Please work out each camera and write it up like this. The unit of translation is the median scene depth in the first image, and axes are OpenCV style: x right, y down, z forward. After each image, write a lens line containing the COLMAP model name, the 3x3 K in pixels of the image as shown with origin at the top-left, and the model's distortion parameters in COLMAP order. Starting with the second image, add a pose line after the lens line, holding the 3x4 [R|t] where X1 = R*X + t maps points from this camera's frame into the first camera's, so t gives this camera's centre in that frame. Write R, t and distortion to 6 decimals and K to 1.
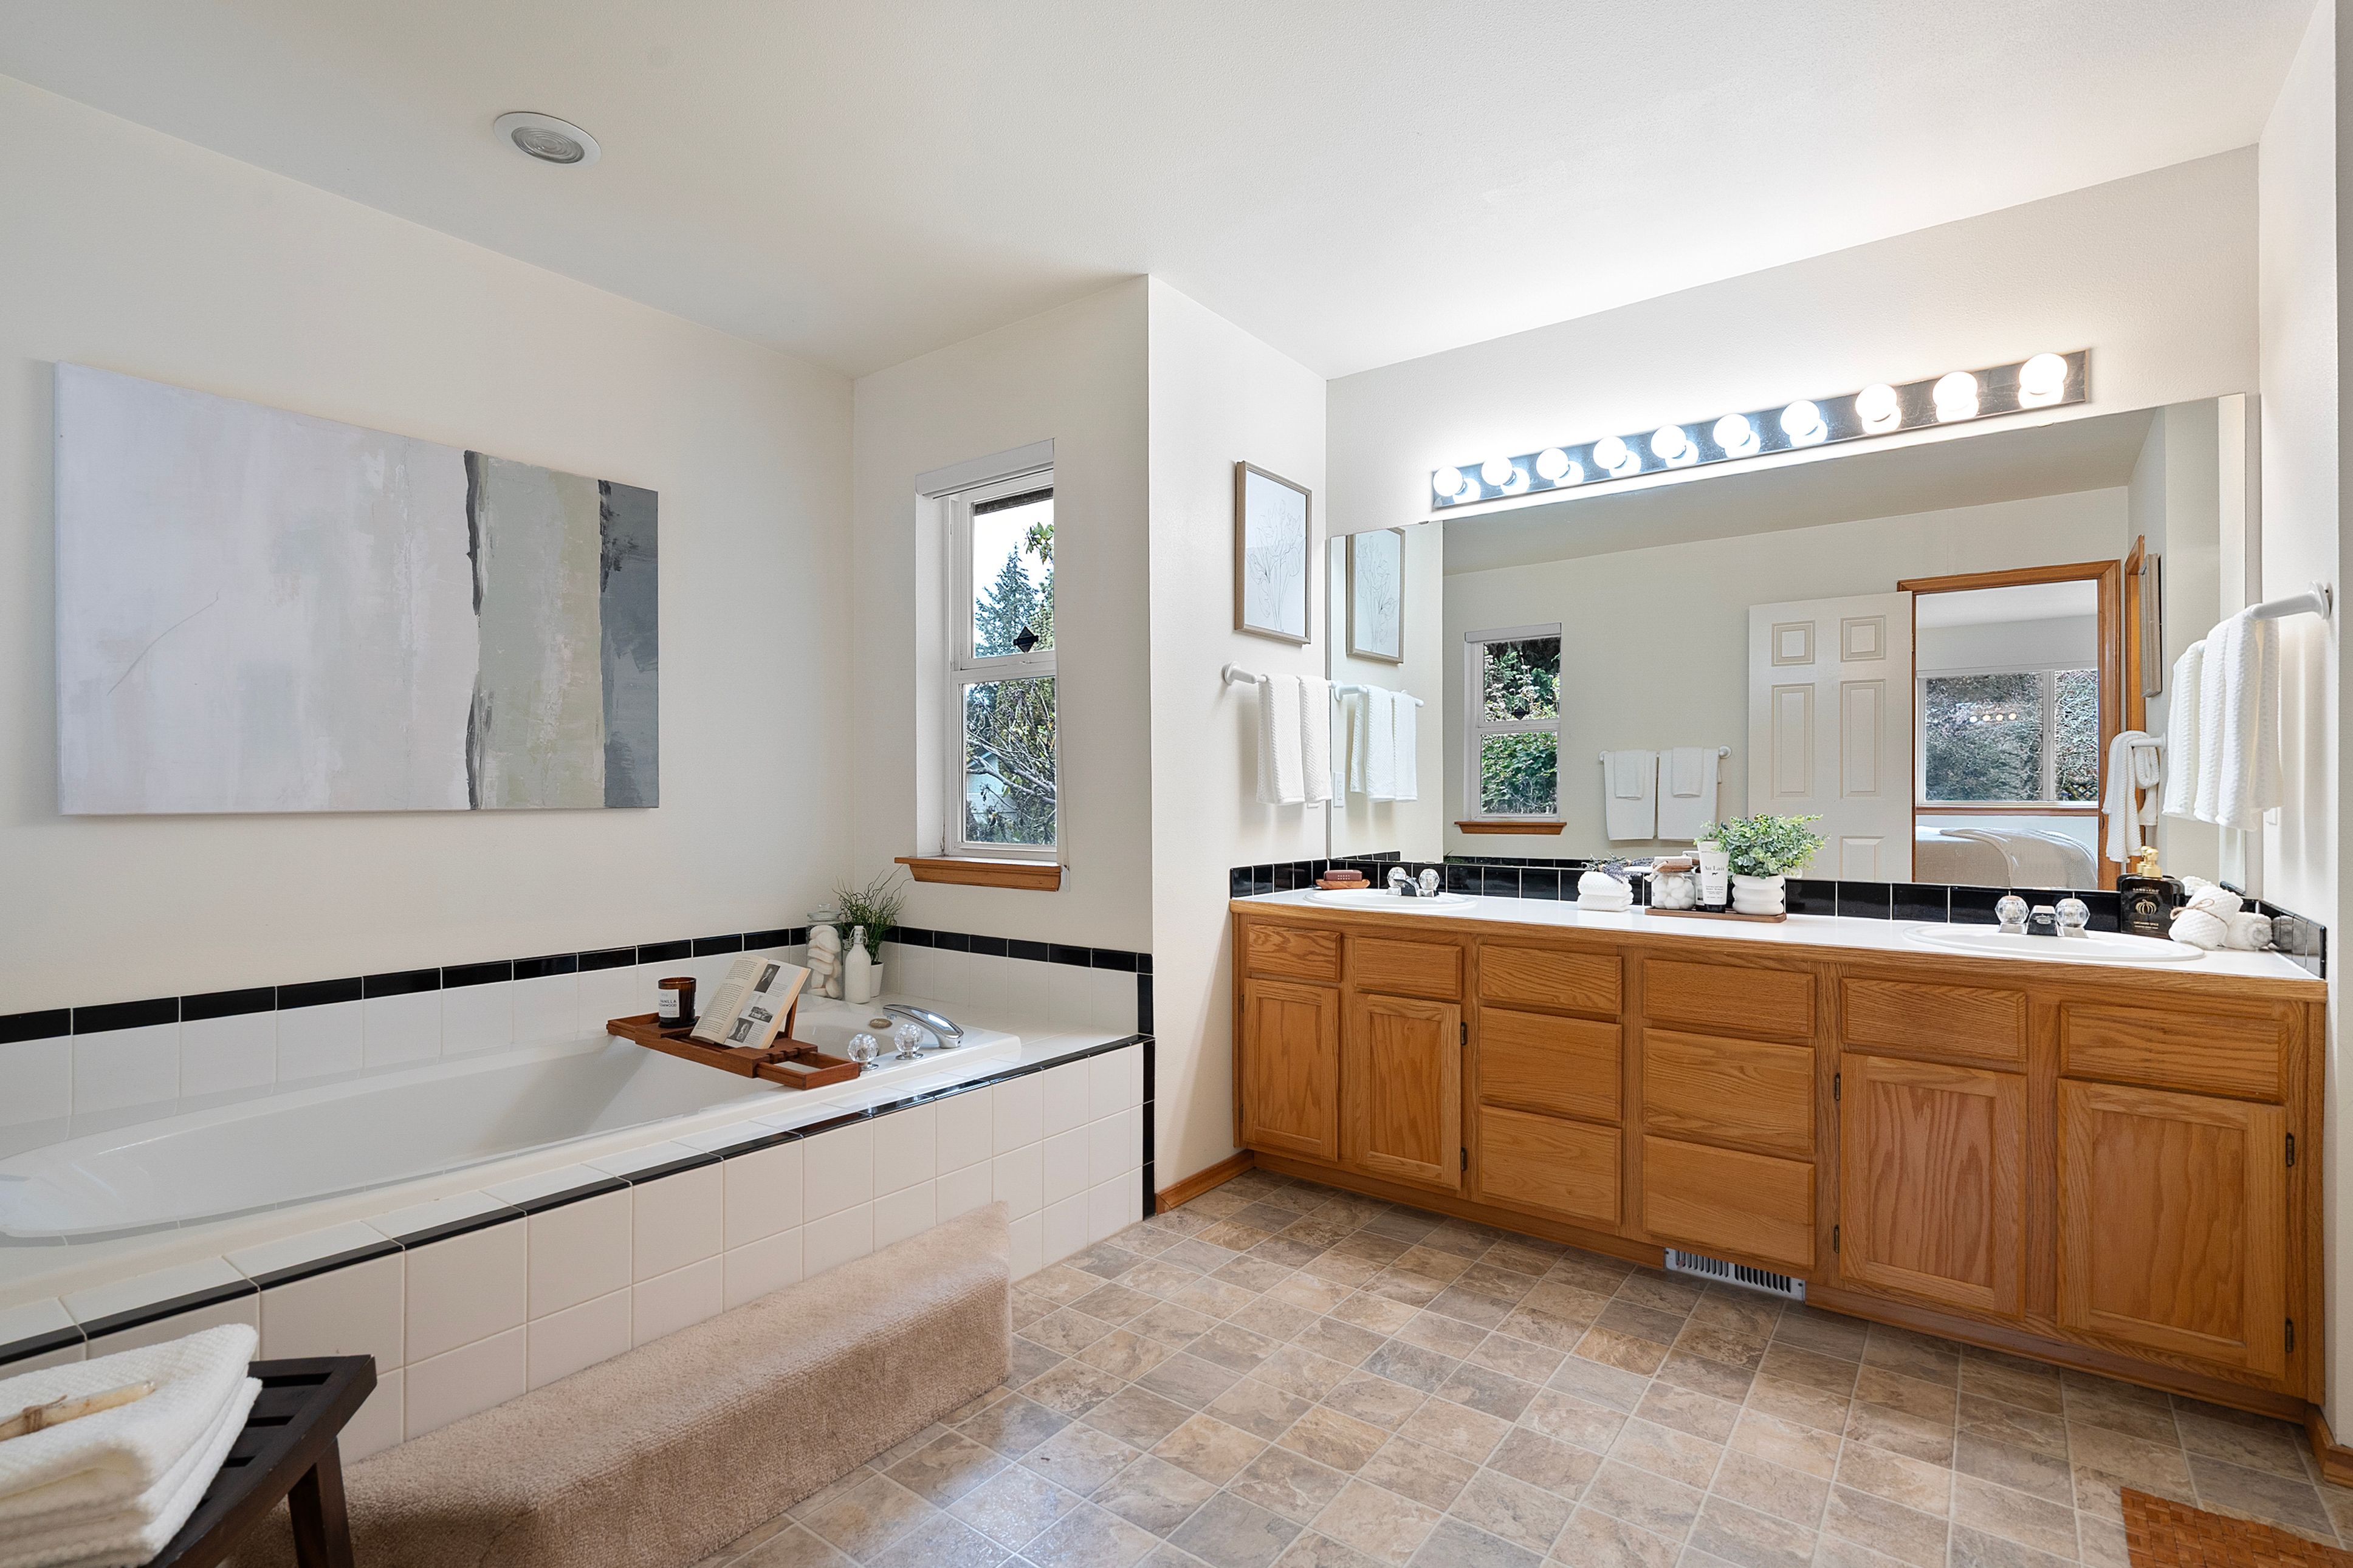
lens RADIAL K [[1065.2, 0, 1180.8], [0, 1065.2, 772.7], [0, 0, 1]] dist [0.000522, 0.000708]
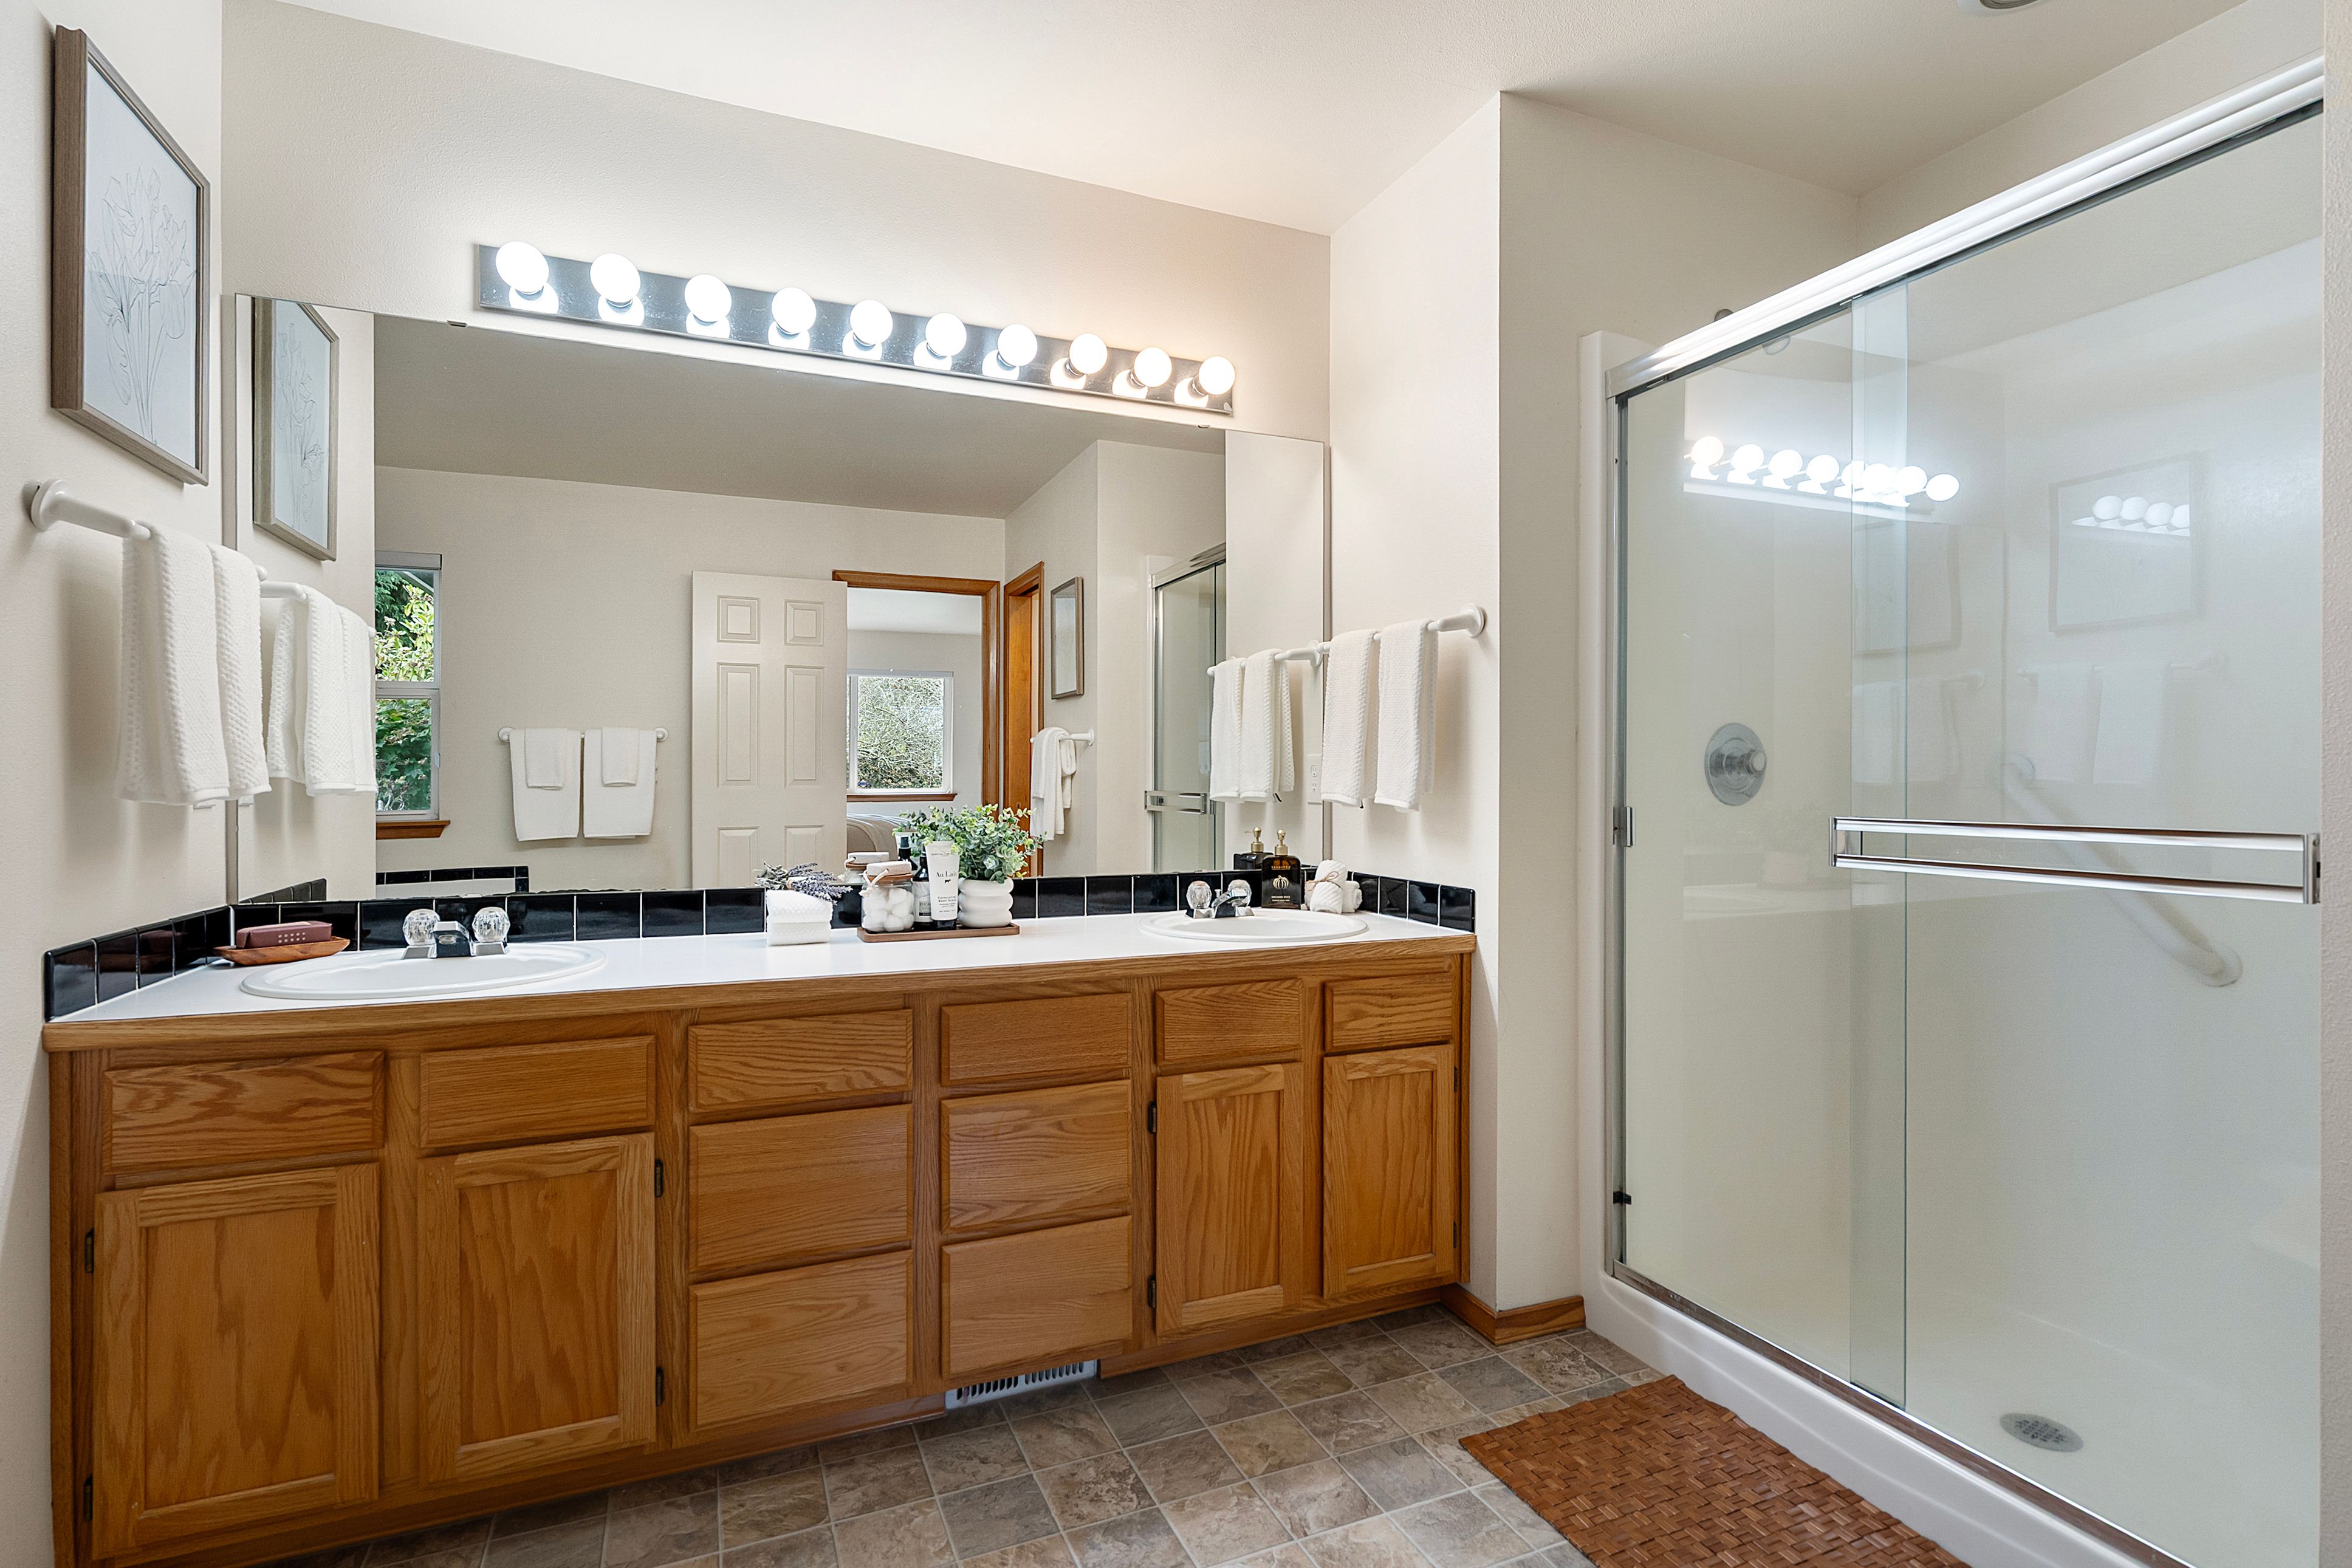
lens RADIAL K [[1095.7, 0, 1173.9], [0, 1095.7, 779.9], [0, 0, 1]] dist [-0.002291, 0.000492]
pose [[0.510532, 0.001202, 0.859858, -0.122650], [-0.016681, 0.999825, 0.008506, 0.009593], [-0.859697, -0.018686, 0.510463, 0.452565]]
